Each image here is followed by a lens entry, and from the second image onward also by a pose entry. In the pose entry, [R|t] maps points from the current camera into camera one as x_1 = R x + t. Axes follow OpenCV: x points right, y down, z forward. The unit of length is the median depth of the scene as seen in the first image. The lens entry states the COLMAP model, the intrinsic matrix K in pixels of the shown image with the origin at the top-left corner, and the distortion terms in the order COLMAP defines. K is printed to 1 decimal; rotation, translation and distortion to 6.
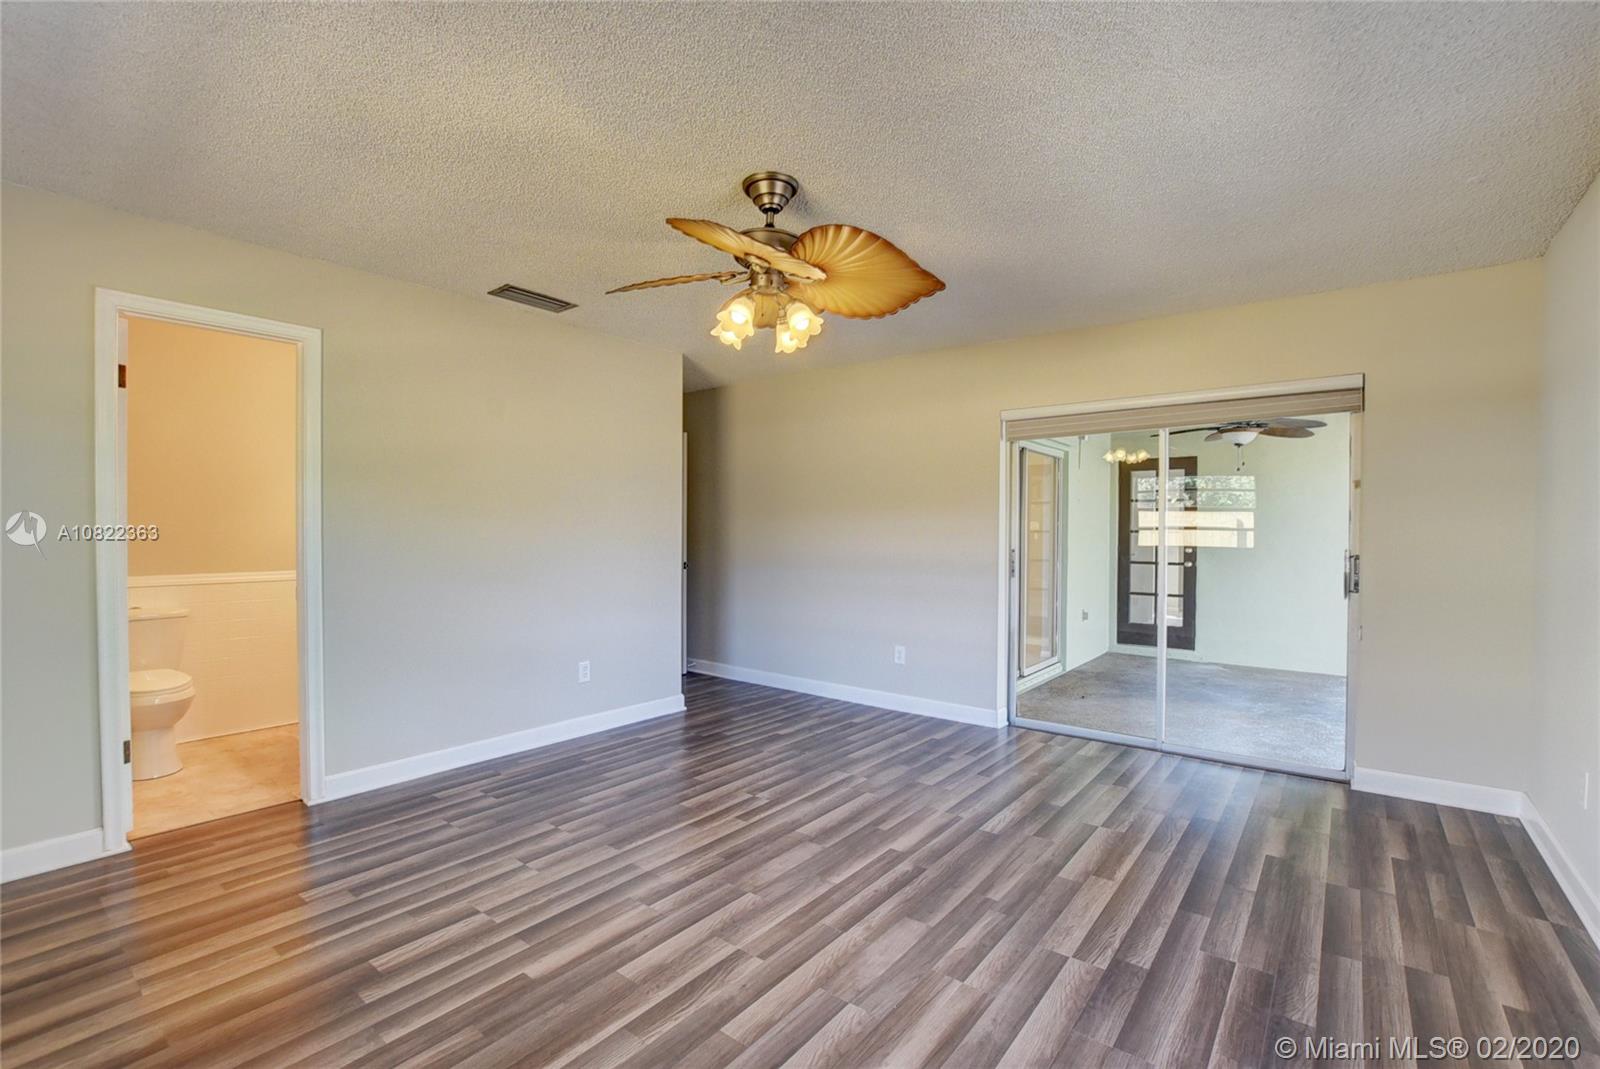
lens RADIAL K [[707.8, 0, 804.2], [0, 707.8, 540.6], [0, 0, 1]] dist [-0.028863, 0.000227]
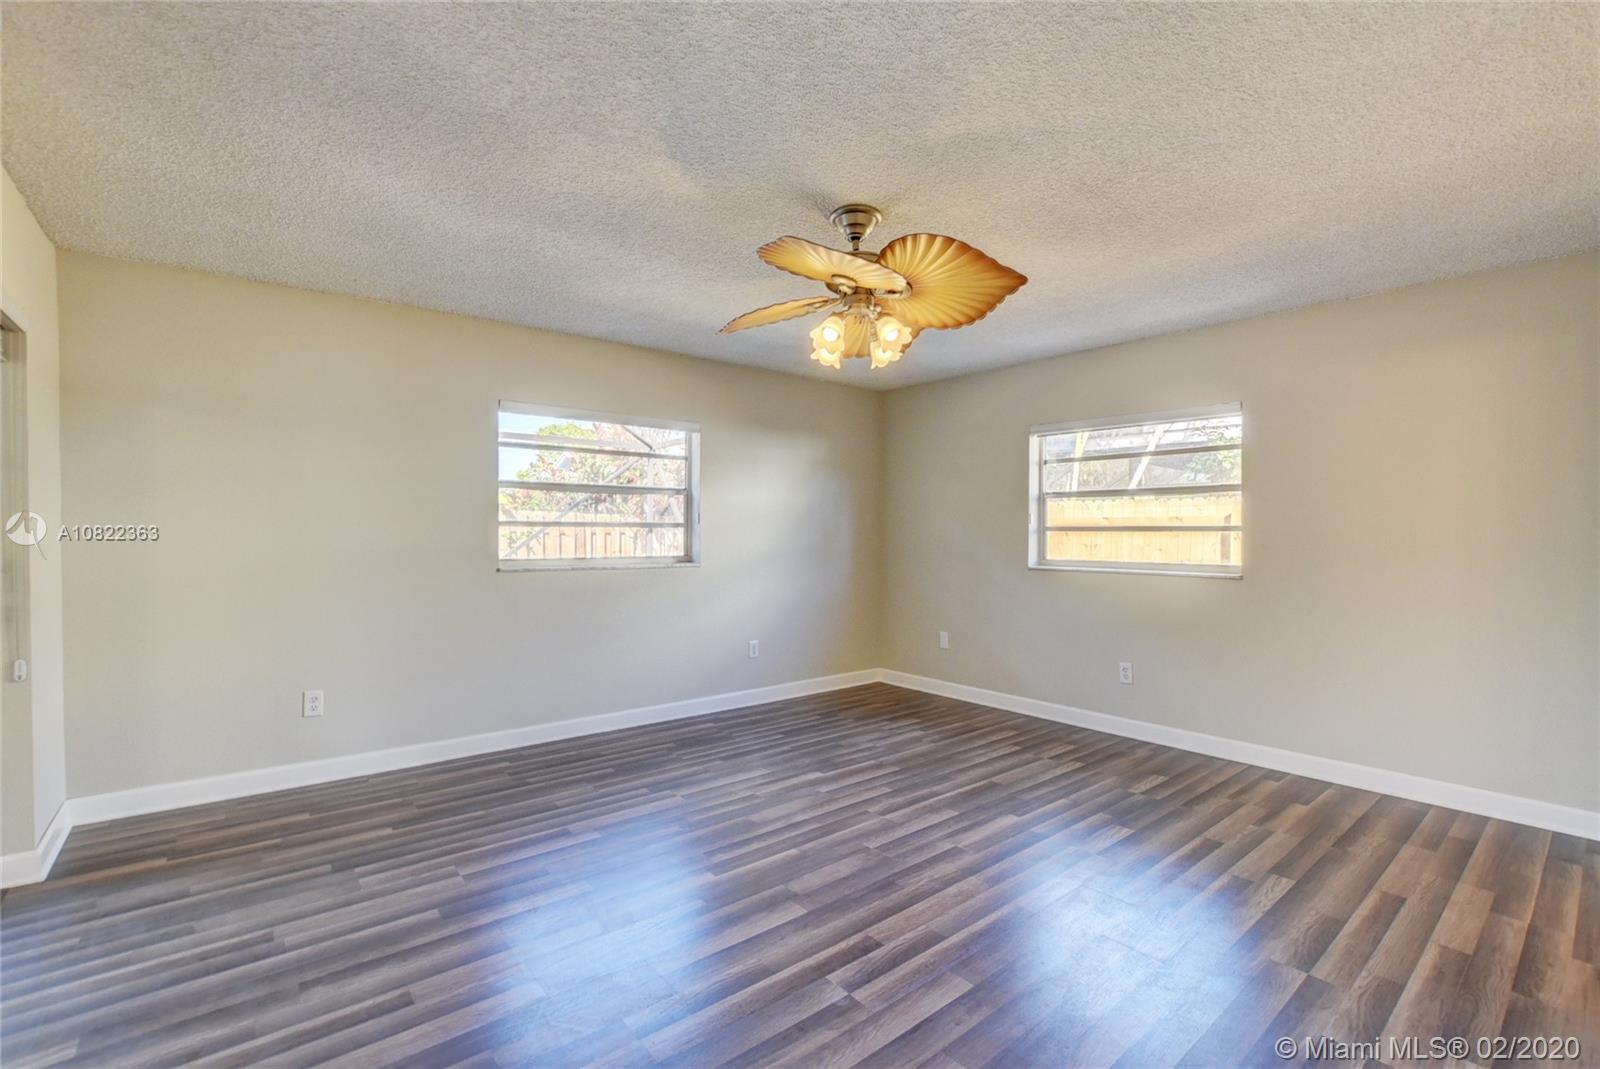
lens RADIAL K [[707.8, 0, 804.2], [0, 707.8, 540.6], [0, 0, 1]] dist [-0.028863, 0.000227]
pose [[-0.976959, -0.008391, 0.213262, -0.203236], [-0.003000, 0.999668, 0.025588, -0.034424], [-0.213406, 0.024359, -0.976660, 2.056393]]
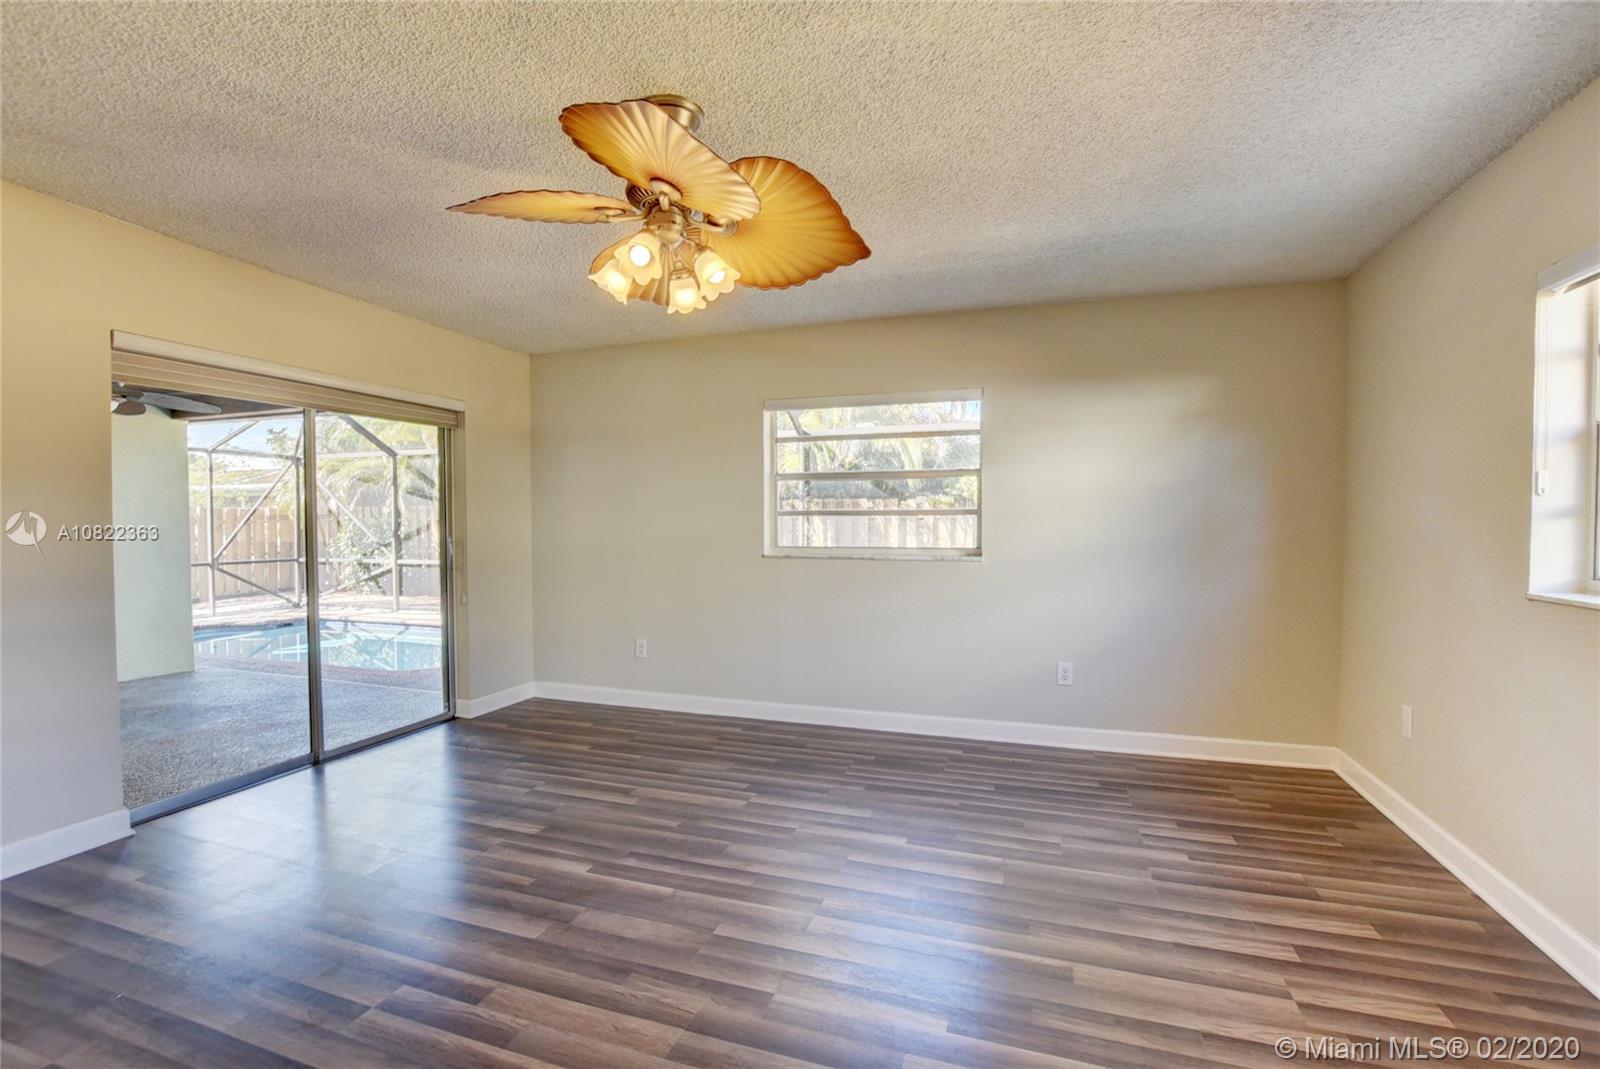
lens RADIAL K [[707.8, 0, 804.2], [0, 707.8, 540.6], [0, 0, 1]] dist [-0.028863, 0.000227]
pose [[-0.331423, -0.025808, 0.943129, -0.895106], [0.015068, 0.999354, 0.032641, -0.018431], [-0.943362, 0.025029, -0.330820, 1.121895]]
